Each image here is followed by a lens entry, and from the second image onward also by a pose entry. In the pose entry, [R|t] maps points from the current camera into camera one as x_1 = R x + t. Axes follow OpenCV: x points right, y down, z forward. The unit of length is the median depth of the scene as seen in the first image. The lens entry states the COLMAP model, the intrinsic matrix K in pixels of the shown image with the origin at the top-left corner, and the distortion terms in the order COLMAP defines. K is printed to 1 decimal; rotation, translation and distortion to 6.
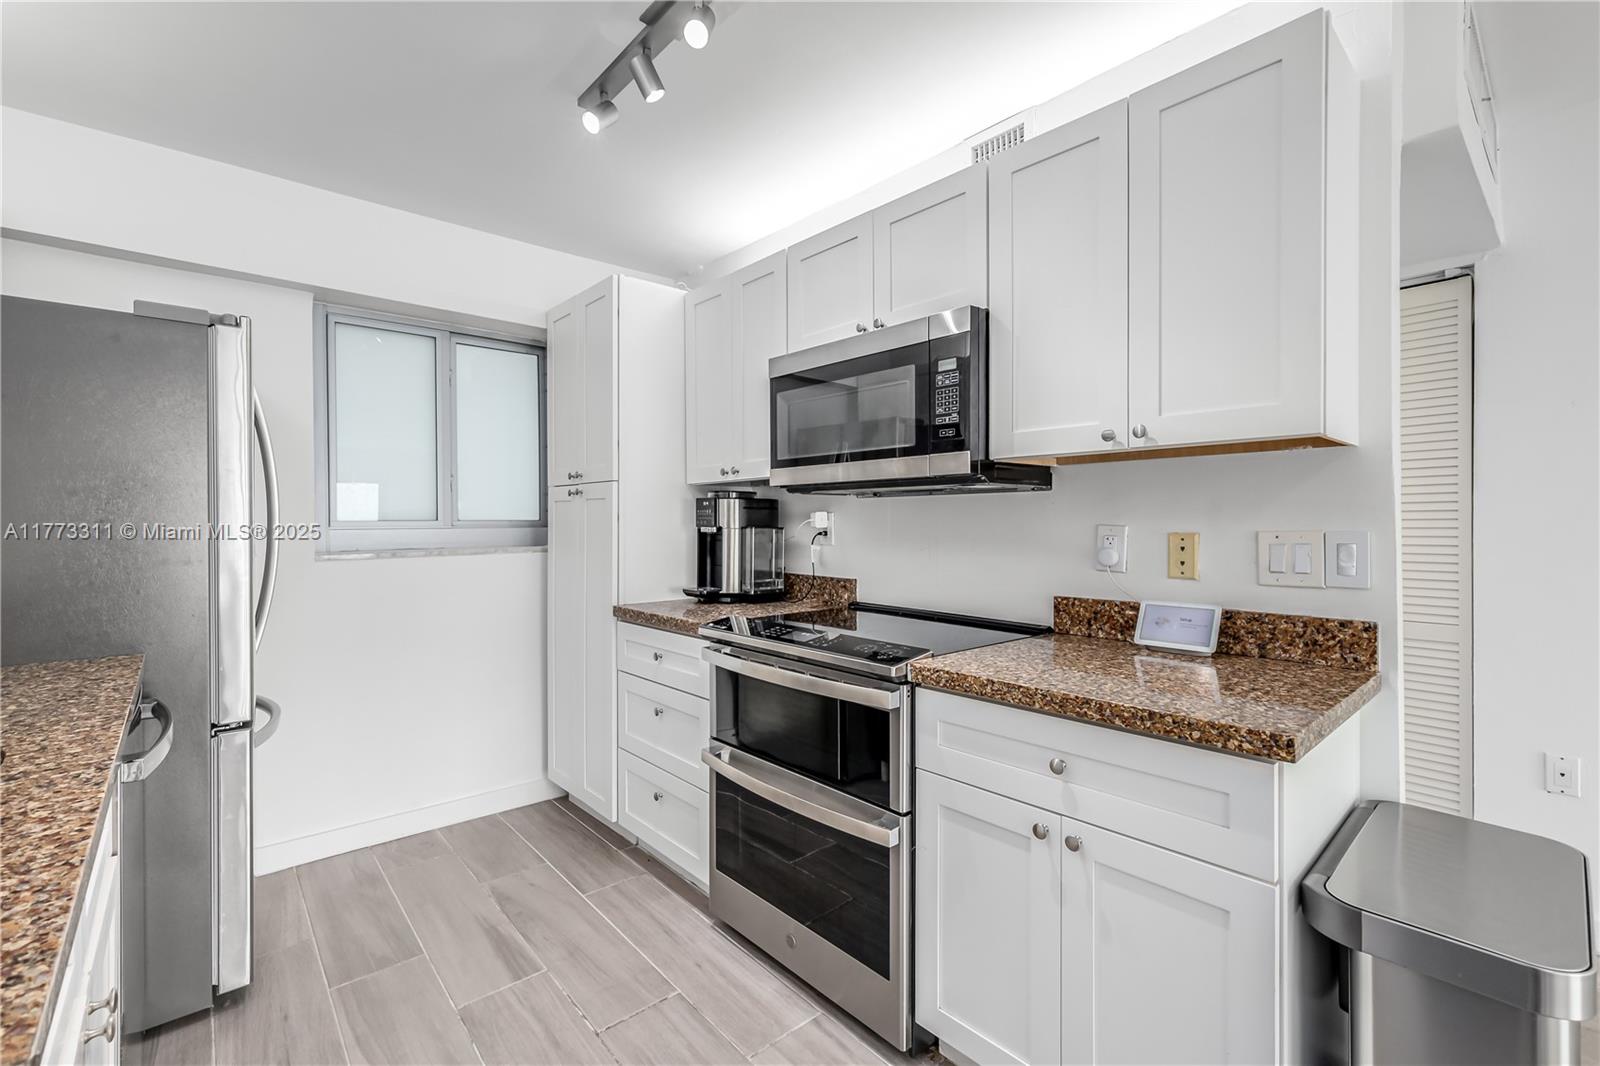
lens RADIAL K [[698.3, 0, 805.7], [0, 698.3, 524.8], [0, 0, 1]] dist [0.000860, 0.001067]
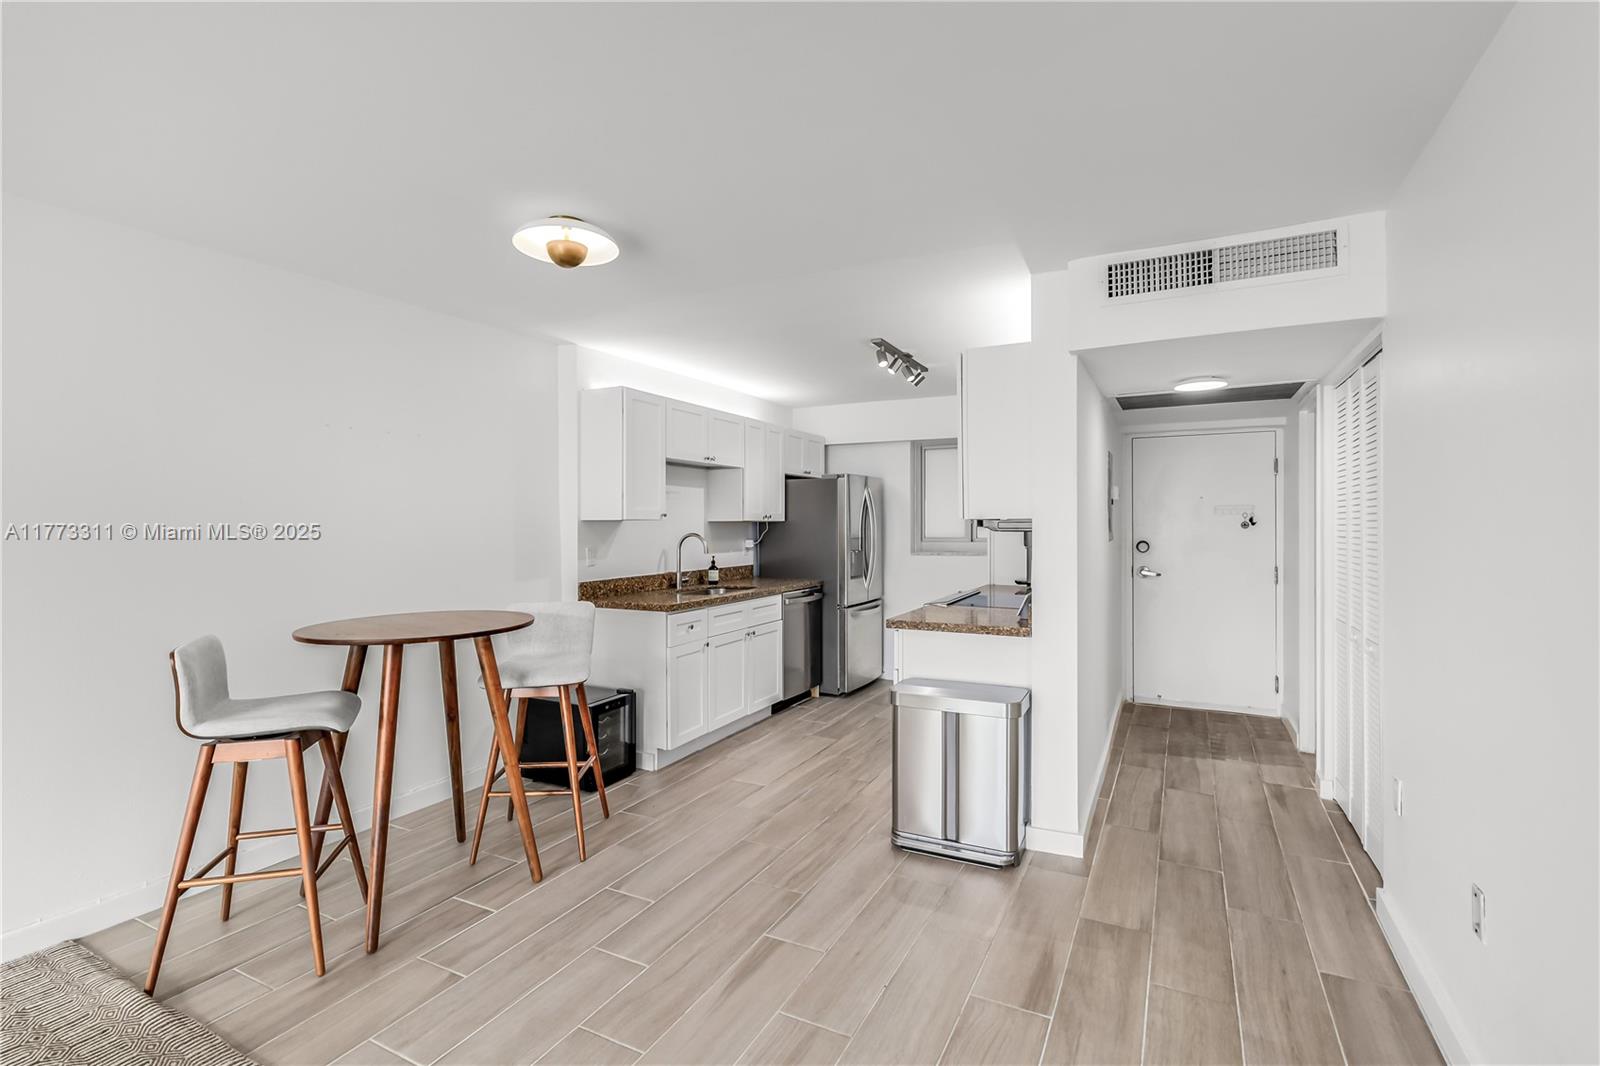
lens RADIAL K [[713.0, 0, 806.3], [0, 713.0, 540.5], [0, 0, 1]] dist [-0.005171, -0.000848]
pose [[0.351146, 0.023912, -0.936015, 1.595087], [-0.002686, 0.999695, 0.024531, -0.061986], [0.936317, -0.006099, 0.351103, -0.200250]]
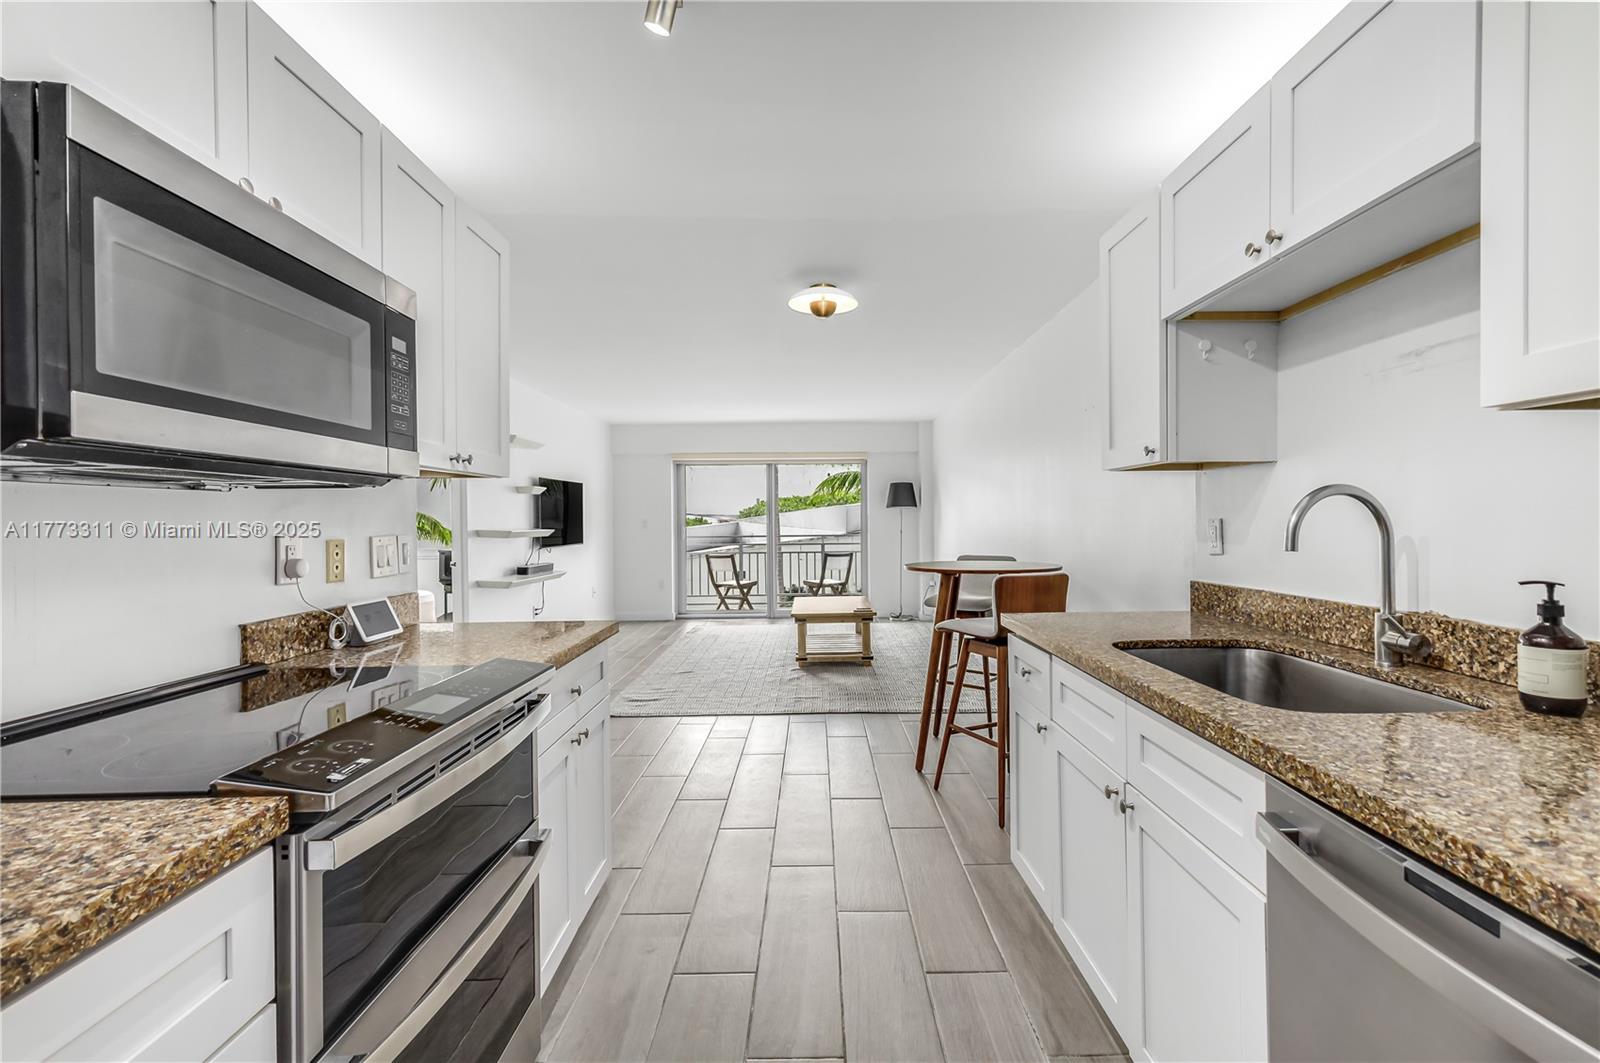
lens RADIAL K [[713.0, 0, 808.3], [0, 713.0, 532.7], [0, 0, 1]] dist [-0.005171, -0.000848]
pose [[-0.739789, -0.002861, 0.672832, -0.586741], [0.016449, 0.999615, 0.022337, -0.009269], [-0.672637, 0.027592, -0.739458, 1.027820]]
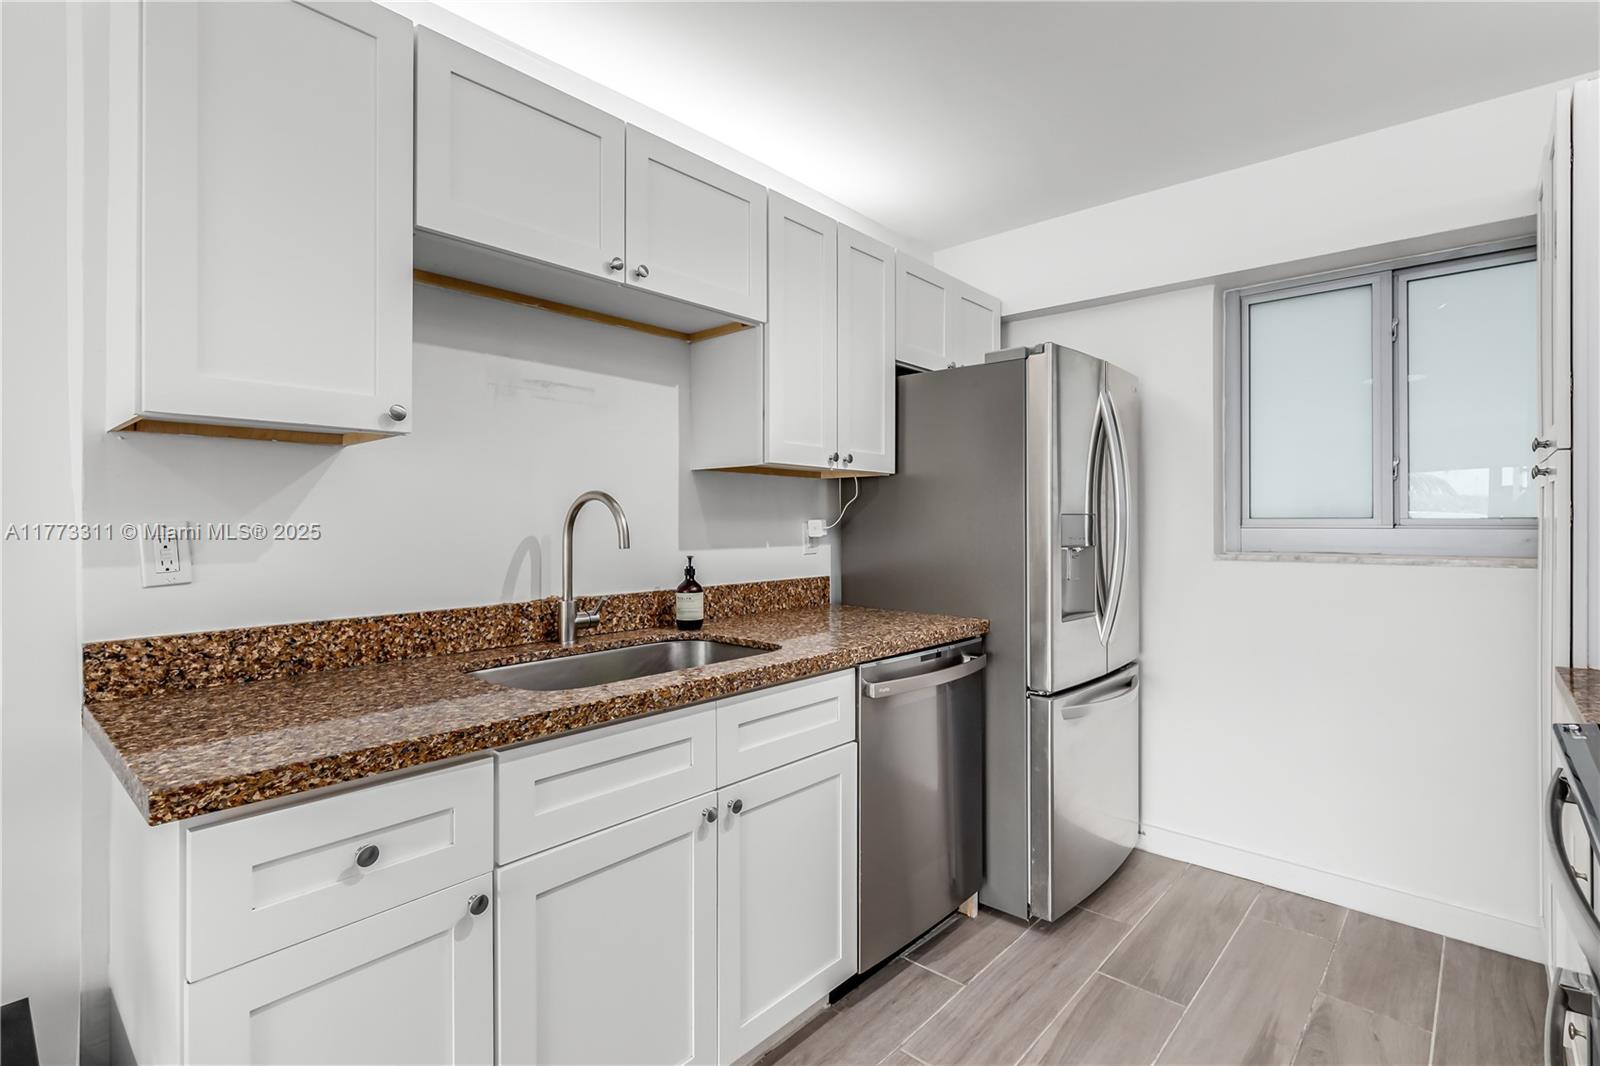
lens RADIAL K [[764.7, 0, 816.2], [0, 764.7, 516.6], [0, 0, 1]] dist [0.001133, 0.000234]
pose [[0.114959, 0.000563, -0.993370, 0.319523], [-0.005939, 0.999982, -0.000121, -0.005129], [0.993353, 0.005913, 0.114960, 0.364898]]
